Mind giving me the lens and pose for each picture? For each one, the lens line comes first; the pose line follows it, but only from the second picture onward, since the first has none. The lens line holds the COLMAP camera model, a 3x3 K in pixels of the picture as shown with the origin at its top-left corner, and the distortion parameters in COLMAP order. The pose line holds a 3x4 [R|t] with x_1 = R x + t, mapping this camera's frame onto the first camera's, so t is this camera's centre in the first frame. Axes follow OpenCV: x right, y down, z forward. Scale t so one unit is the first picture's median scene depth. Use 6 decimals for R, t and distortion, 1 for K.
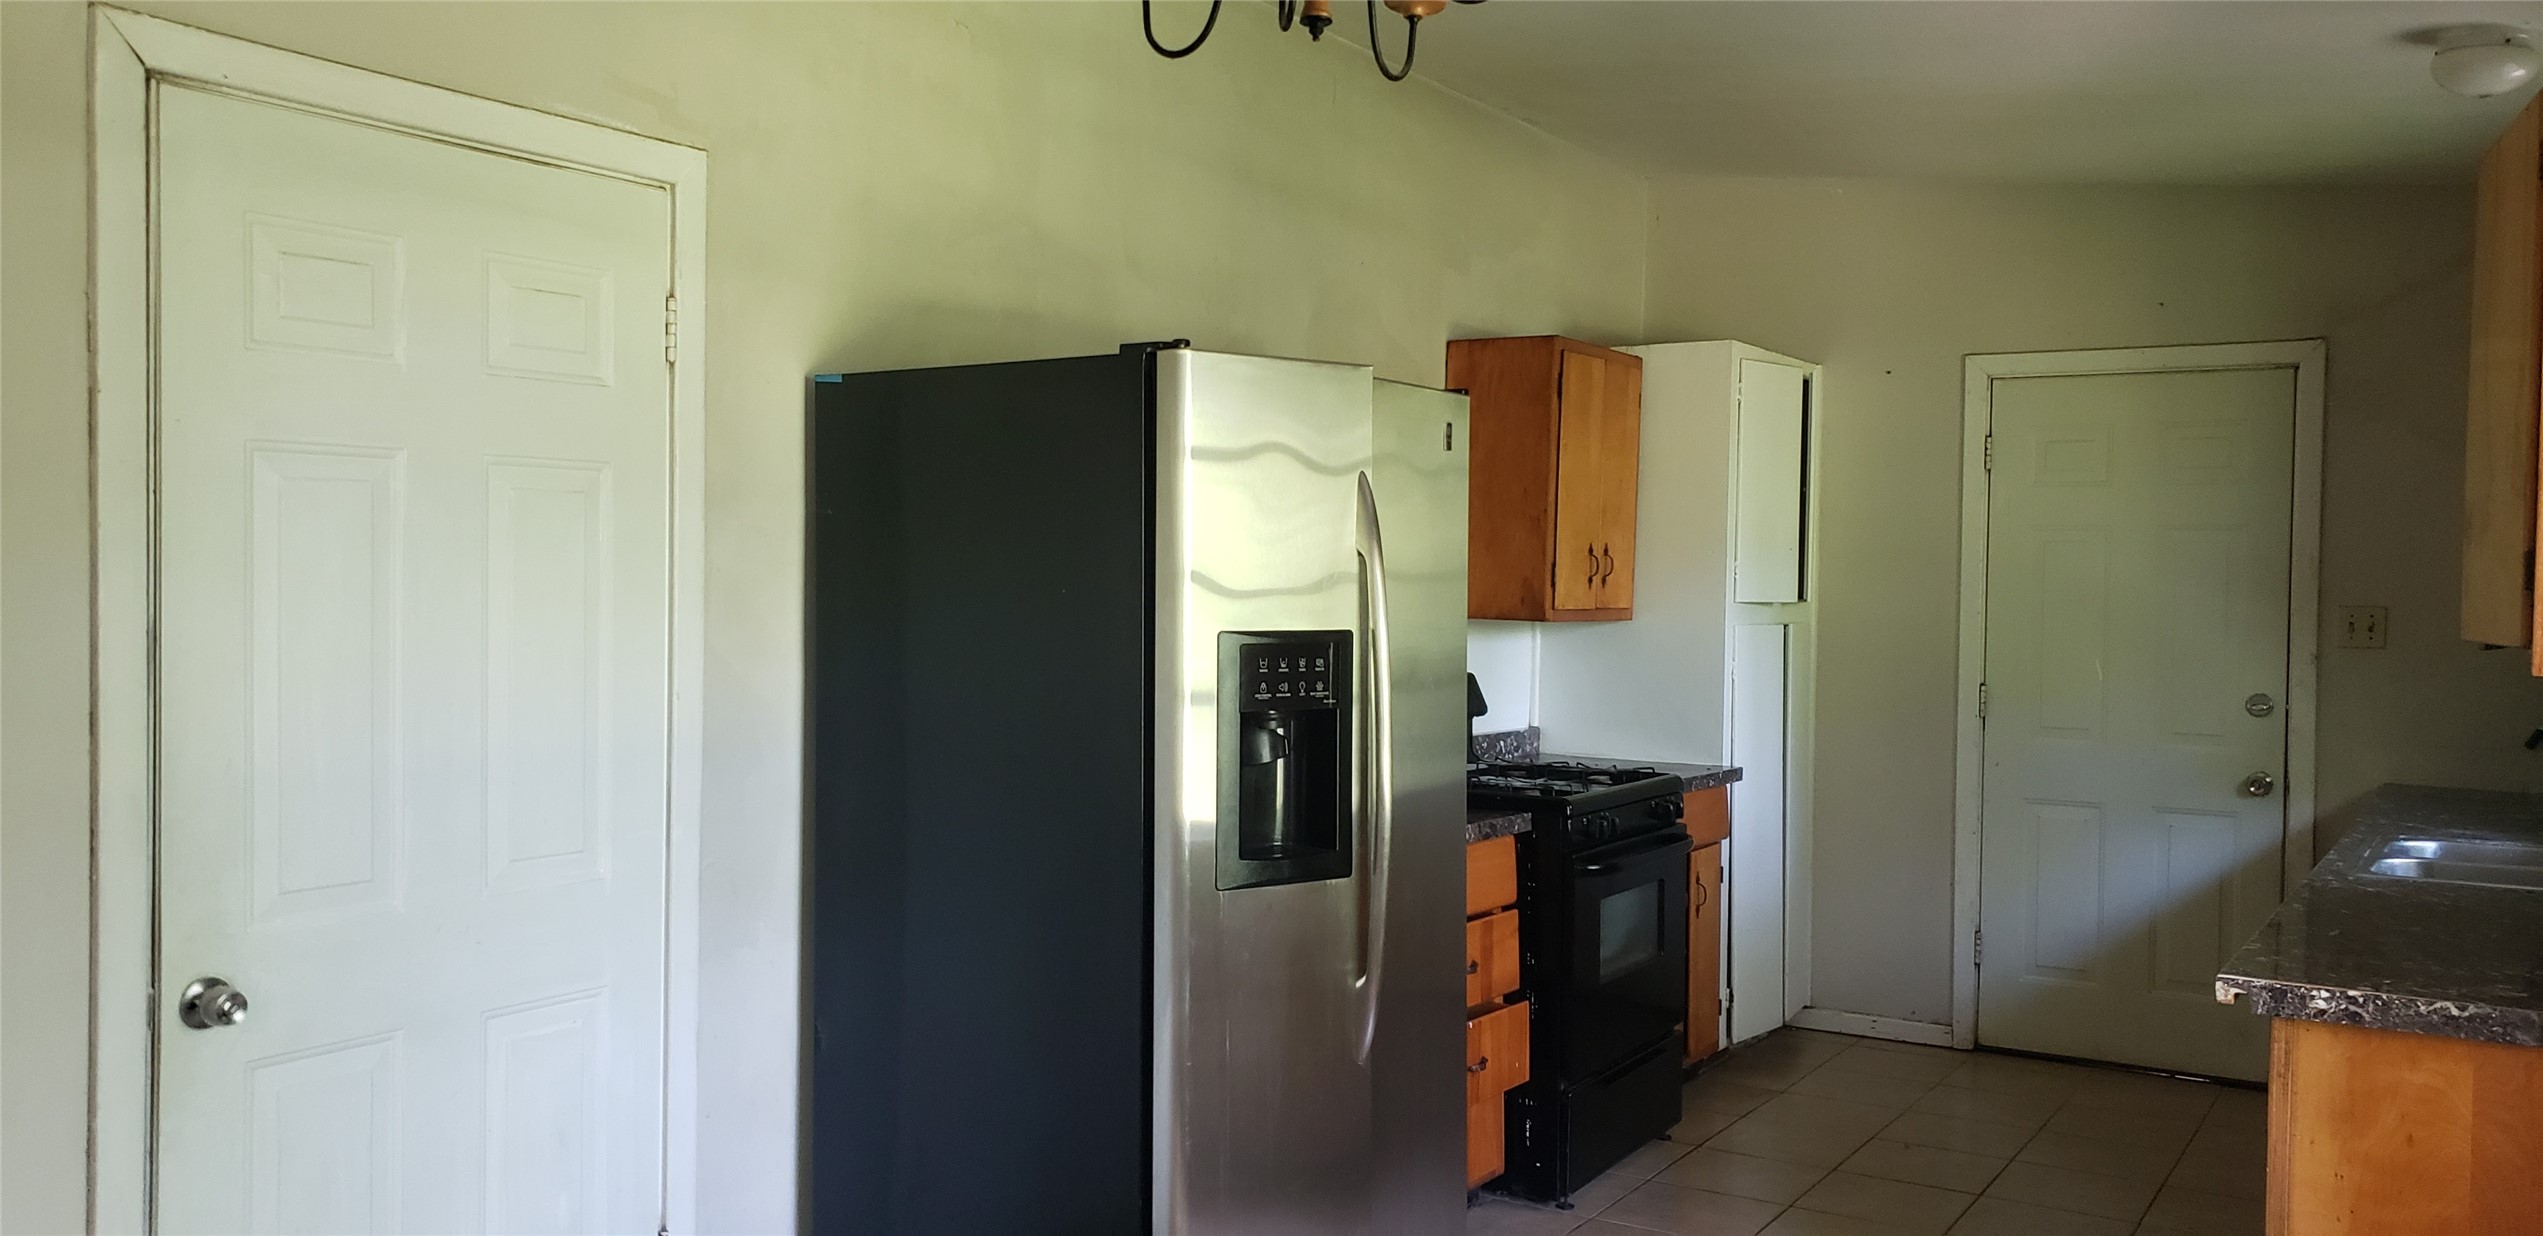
lens RADIAL K [[1988.3, 0, 1265.7], [0, 1988.3, 651.2], [0, 0, 1]] dist [0.007270, -0.004853]
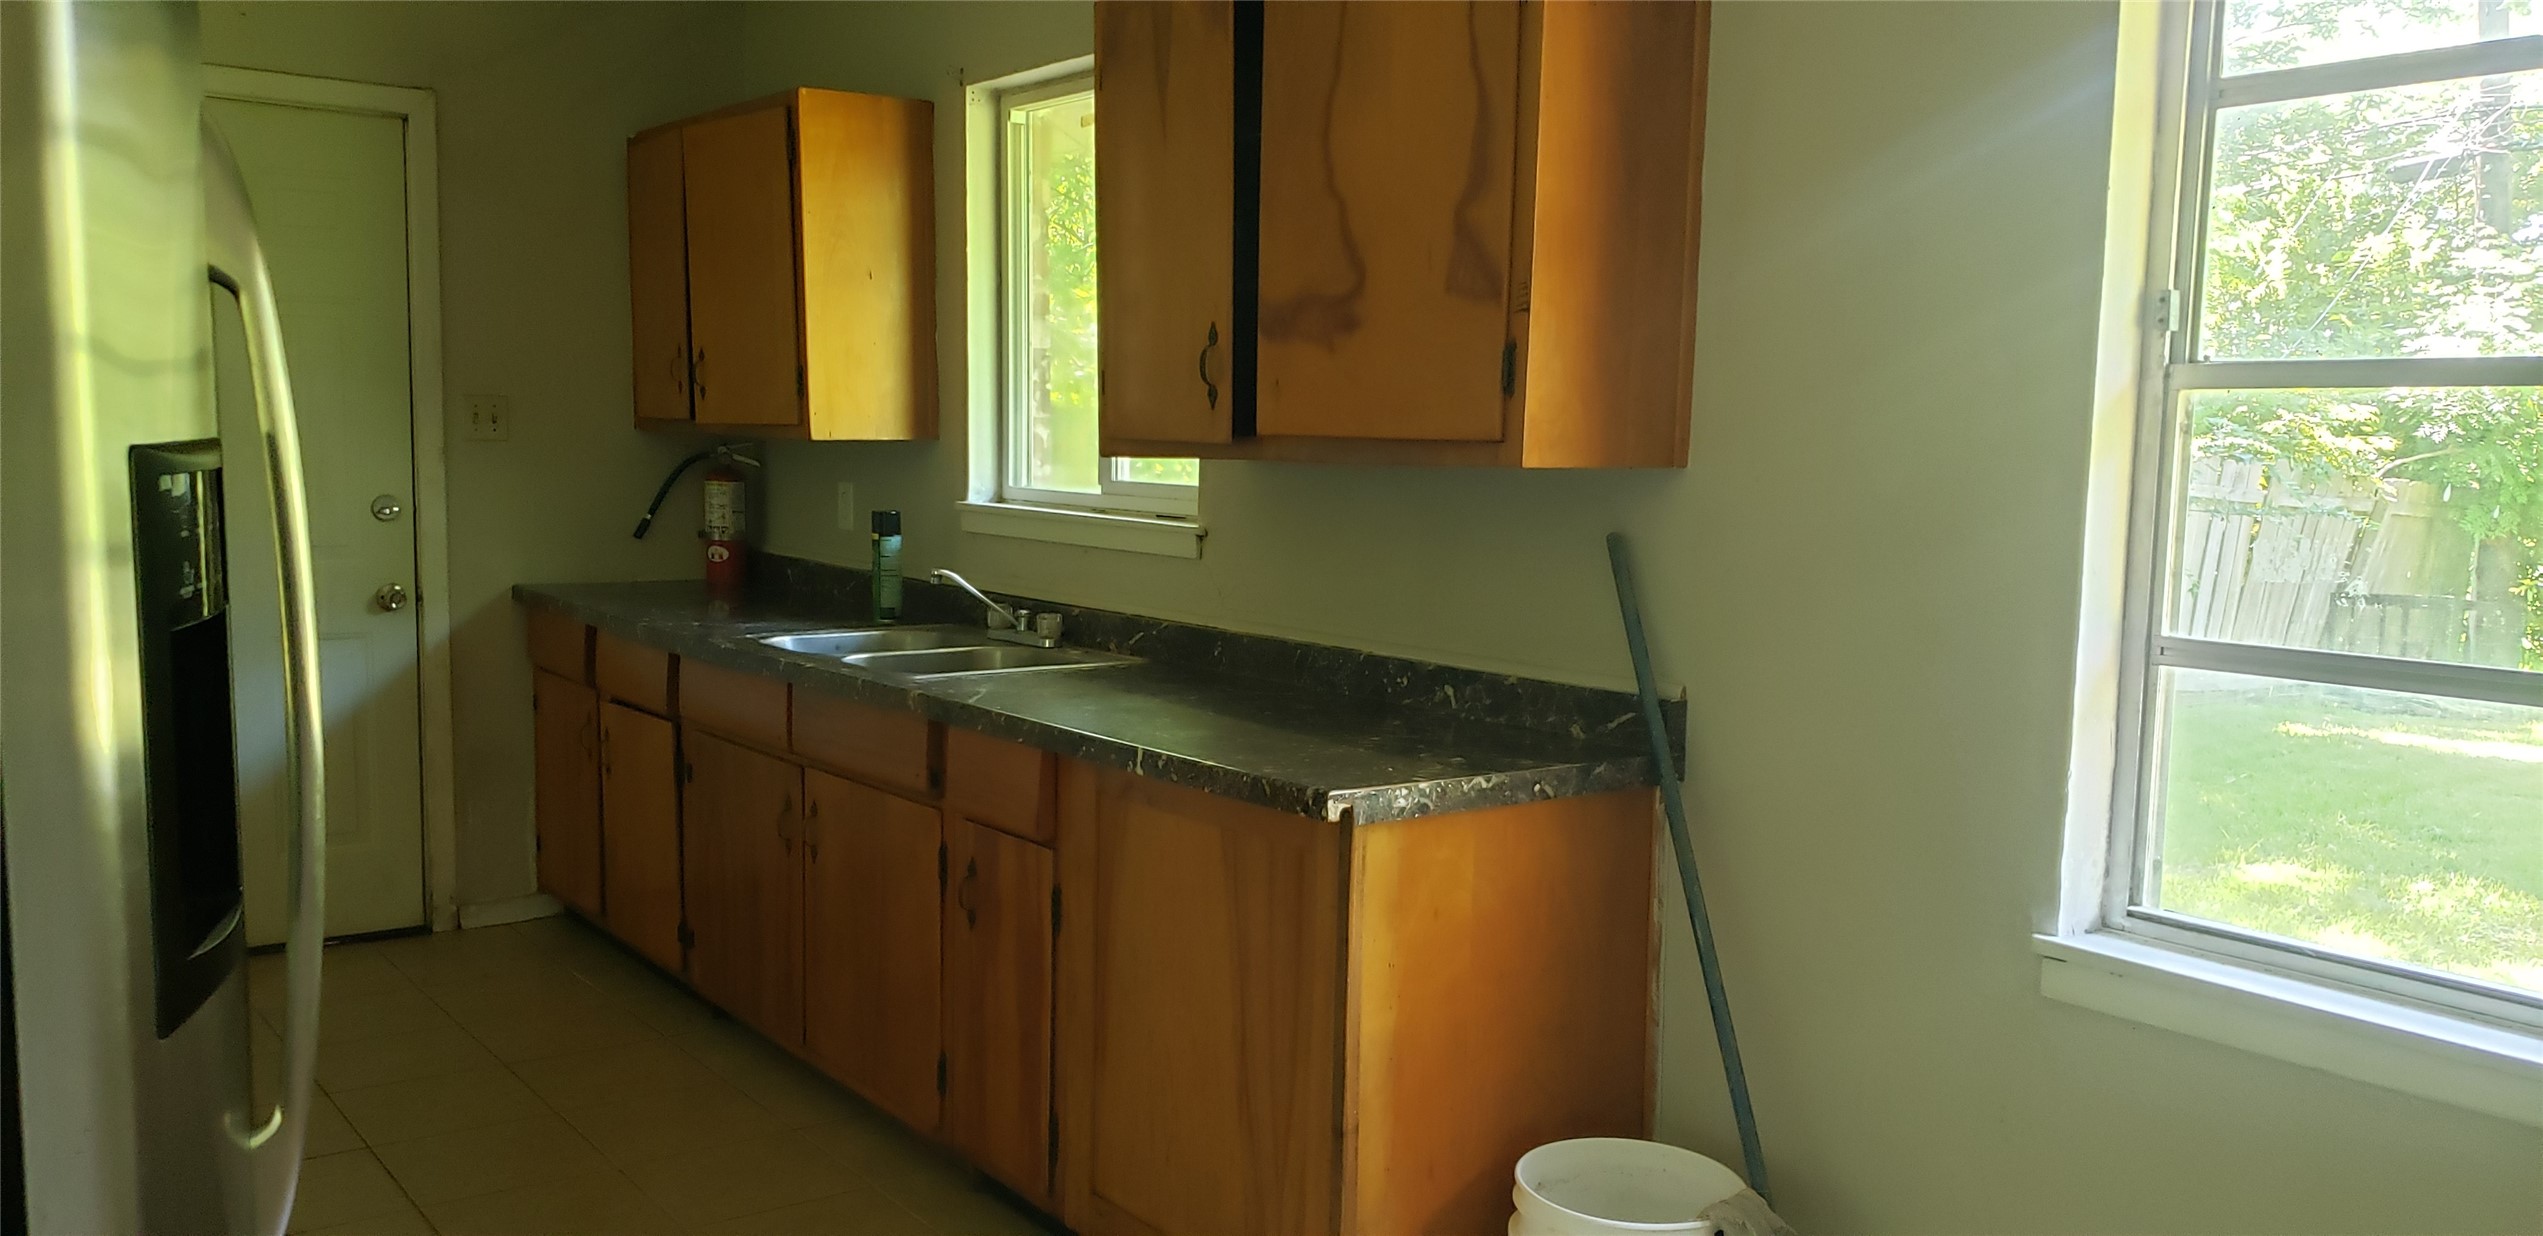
lens RADIAL K [[1988.3, 0, 1265.7], [0, 1988.3, 651.2], [0, 0, 1]] dist [0.007270, -0.004853]
pose [[0.350514, -0.119835, 0.928859, -0.246535], [0.019756, 0.992506, 0.120591, -0.011278], [-0.936349, -0.023918, 0.350254, 0.436161]]
